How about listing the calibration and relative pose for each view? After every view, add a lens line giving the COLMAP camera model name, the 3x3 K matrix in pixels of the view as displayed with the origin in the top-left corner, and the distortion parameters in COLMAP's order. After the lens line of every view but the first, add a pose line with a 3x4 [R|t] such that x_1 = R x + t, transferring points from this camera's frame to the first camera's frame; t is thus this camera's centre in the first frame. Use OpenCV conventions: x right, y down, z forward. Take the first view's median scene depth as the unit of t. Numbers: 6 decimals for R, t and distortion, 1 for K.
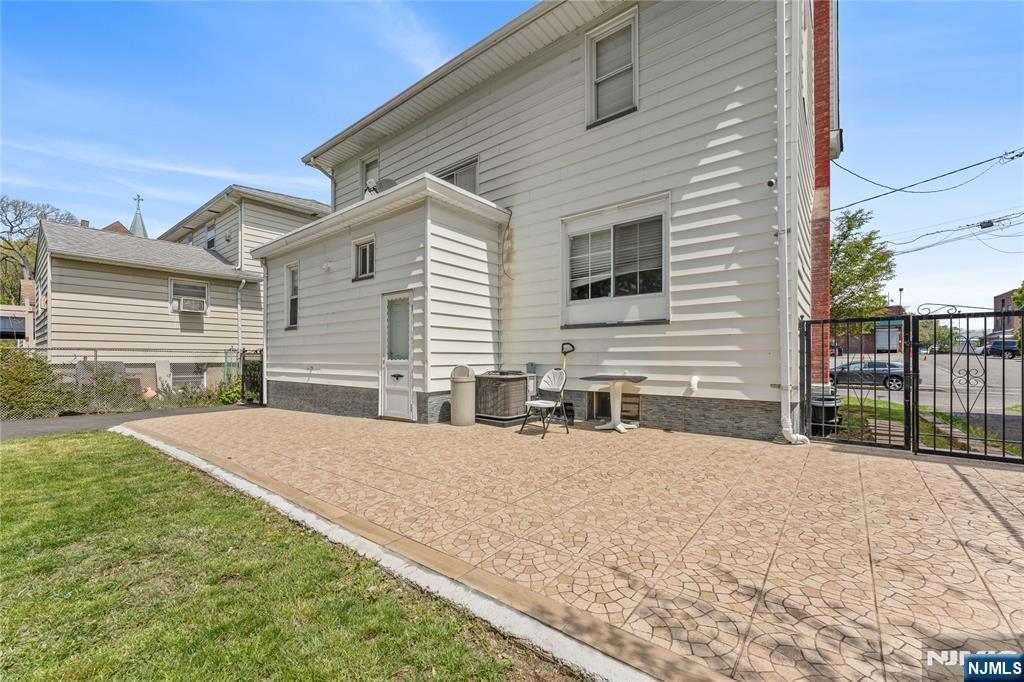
lens RADIAL K [[409.7, 0, 511.5], [0, 409.7, 343.7], [0, 0, 1]] dist [0.001561, 0.000244]
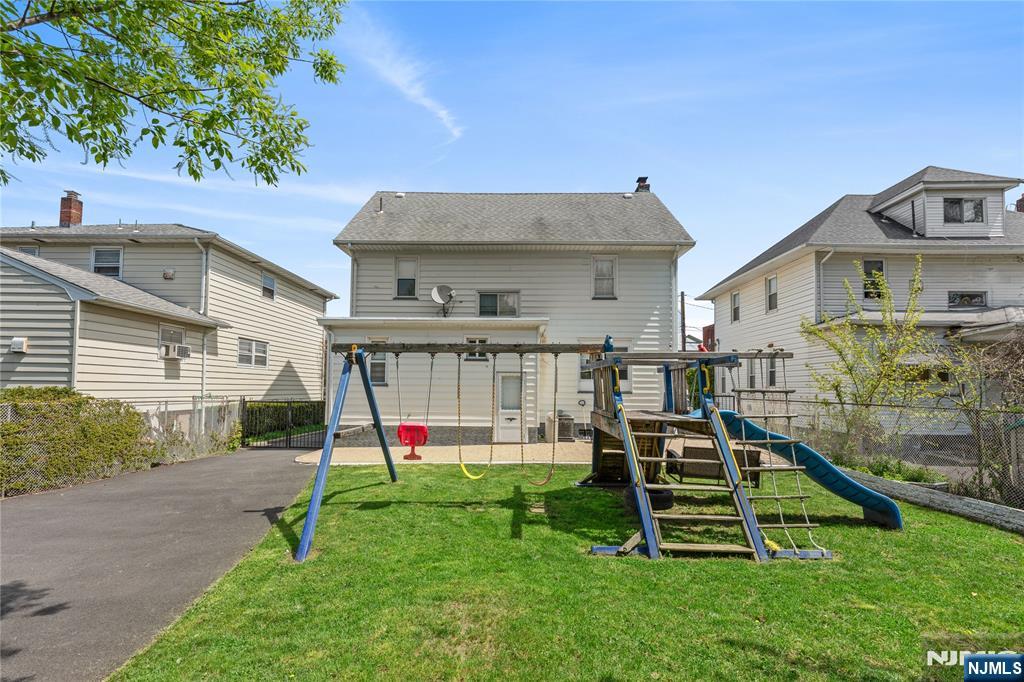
lens RADIAL K [[400.2, 0, 513.5], [0, 400.2, 354.4], [0, 0, 1]] dist [-0.001477, 0.000027]
pose [[0.827016, 0.058396, 0.559138, -1.380017], [-0.025874, 0.997490, -0.065908, -0.095848], [-0.561583, 0.040040, 0.826451, -0.510348]]
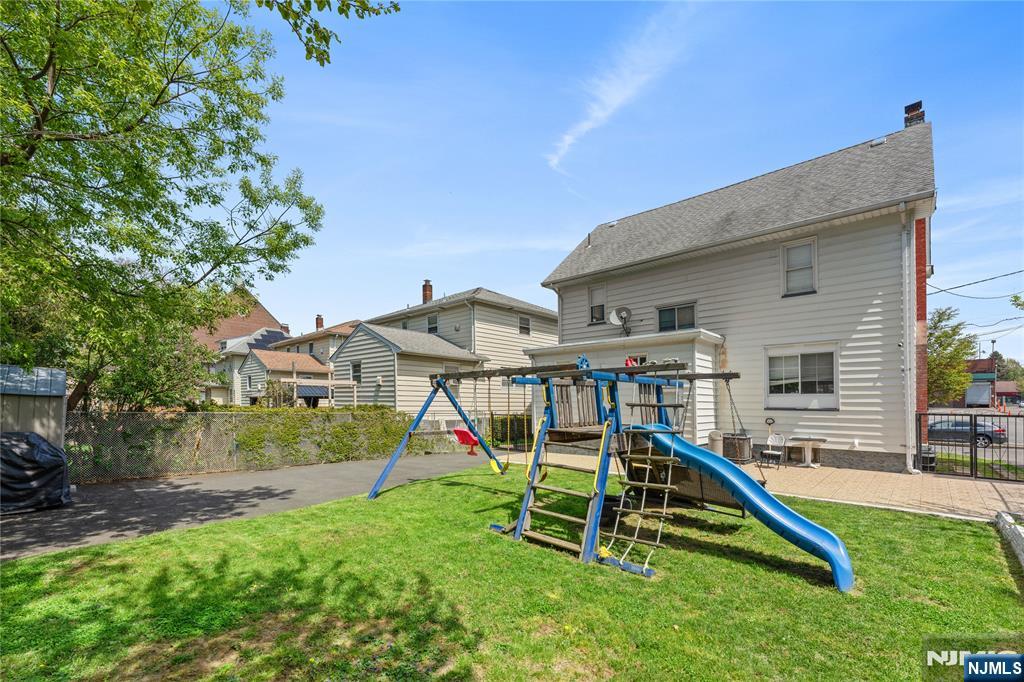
lens RADIAL K [[407.7, 0, 545.6], [0, 407.7, 386.0], [0, 0, 1]] dist [-0.000538, 0.000053]
pose [[0.997046, 0.006803, -0.076509, -0.740529], [-0.008124, 0.999823, -0.016964, -0.109425], [0.076380, 0.017535, 0.996925, -0.879796]]
